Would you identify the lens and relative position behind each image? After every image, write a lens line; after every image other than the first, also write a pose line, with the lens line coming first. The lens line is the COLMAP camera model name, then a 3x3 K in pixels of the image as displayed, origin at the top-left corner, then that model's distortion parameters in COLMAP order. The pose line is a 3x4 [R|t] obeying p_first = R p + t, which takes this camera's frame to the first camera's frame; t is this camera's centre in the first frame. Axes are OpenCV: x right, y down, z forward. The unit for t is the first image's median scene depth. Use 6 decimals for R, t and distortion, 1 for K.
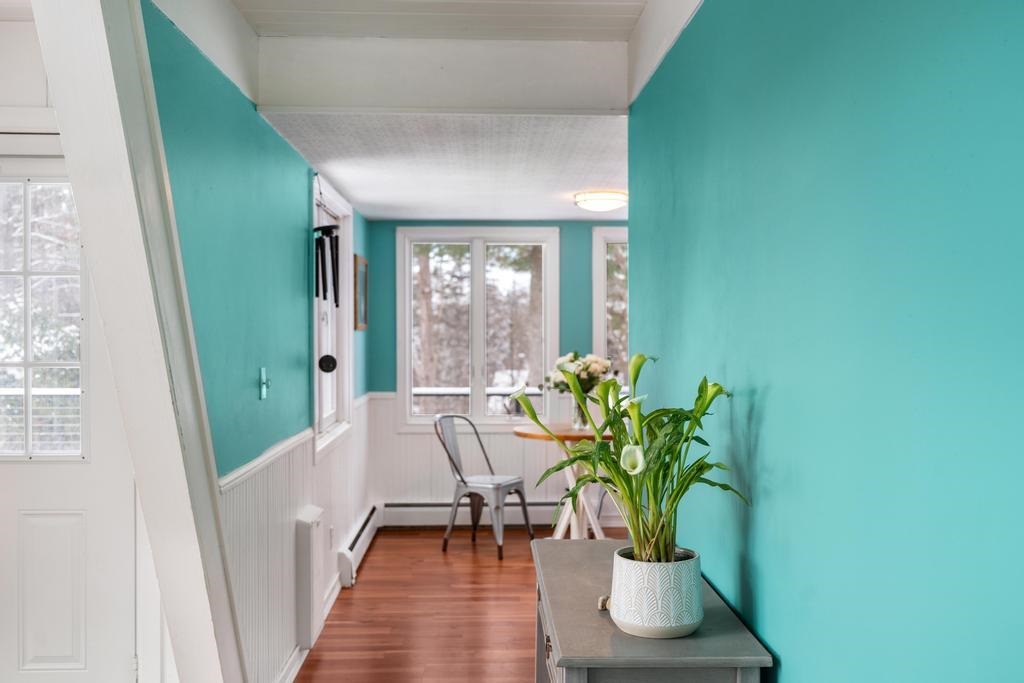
lens RADIAL K [[1011.6, 0, 512.0], [0, 1011.6, 341.5], [0, 0, 1]] dist [-0.005686, -0.001063]
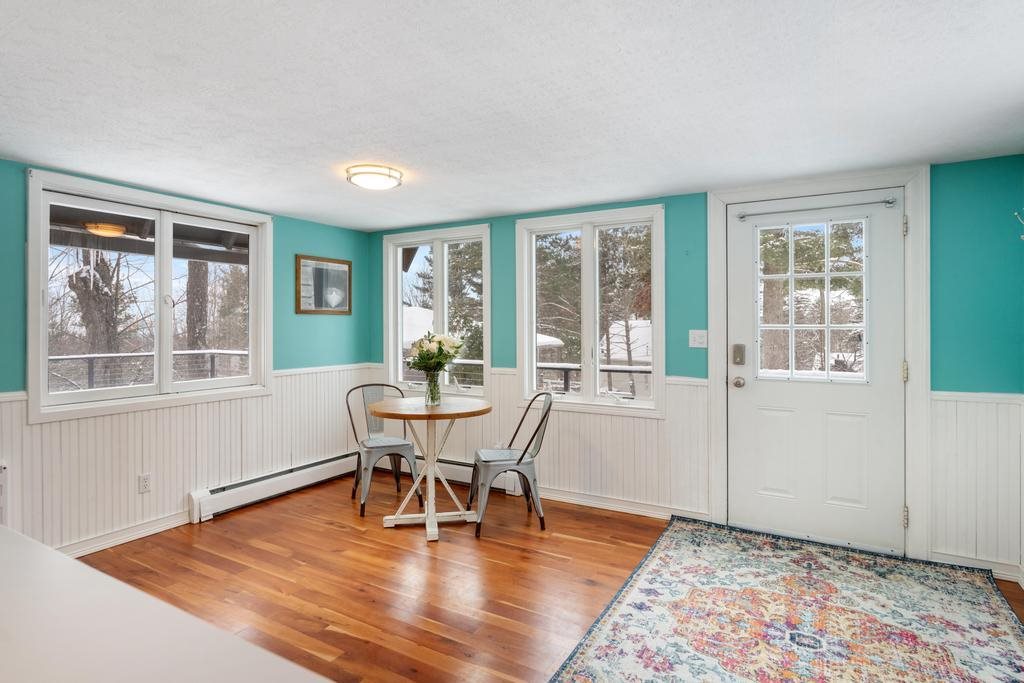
lens RADIAL K [[540.3, 0, 509.3], [0, 540.3, 331.6], [0, 0, 1]] dist [-0.001187, -0.001145]
pose [[0.846730, 0.008439, -0.531956, 0.411167], [-0.008936, 0.999959, 0.001638, 0.007271], [0.531948, 0.003367, 0.846771, 0.529554]]
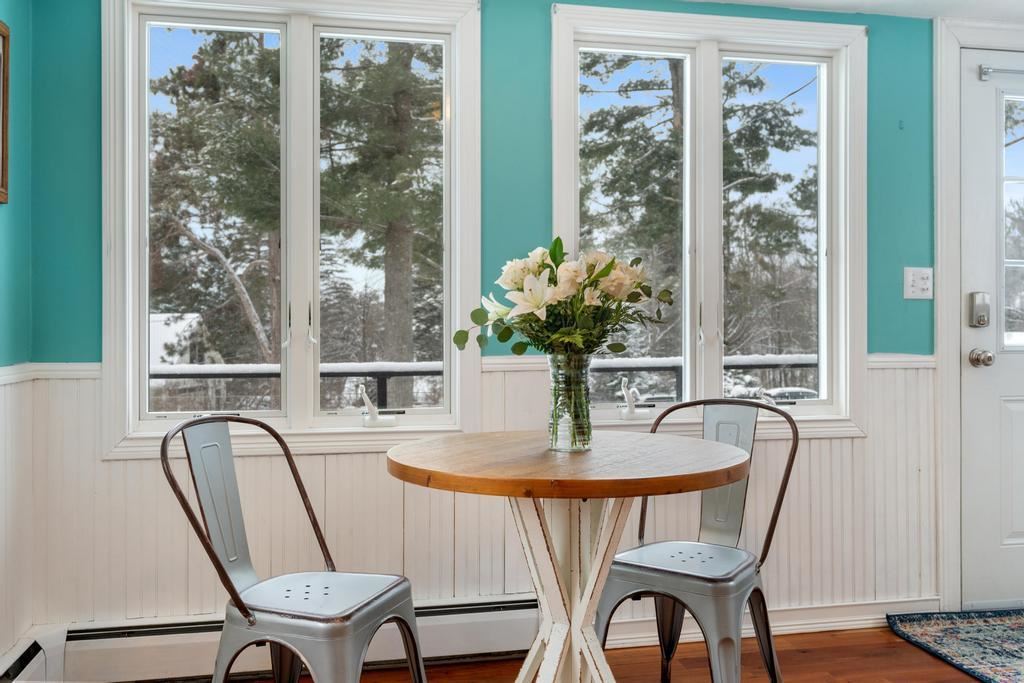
lens RADIAL K [[868.2, 0, 507.8], [0, 868.2, 327.7], [0, 0, 1]] dist [-0.000303, 0.005606]
pose [[0.986586, 0.000111, 0.163243, -0.005892], [0.001968, 0.999919, -0.012575, 0.042876], [-0.163231, 0.012727, 0.986506, 0.650566]]
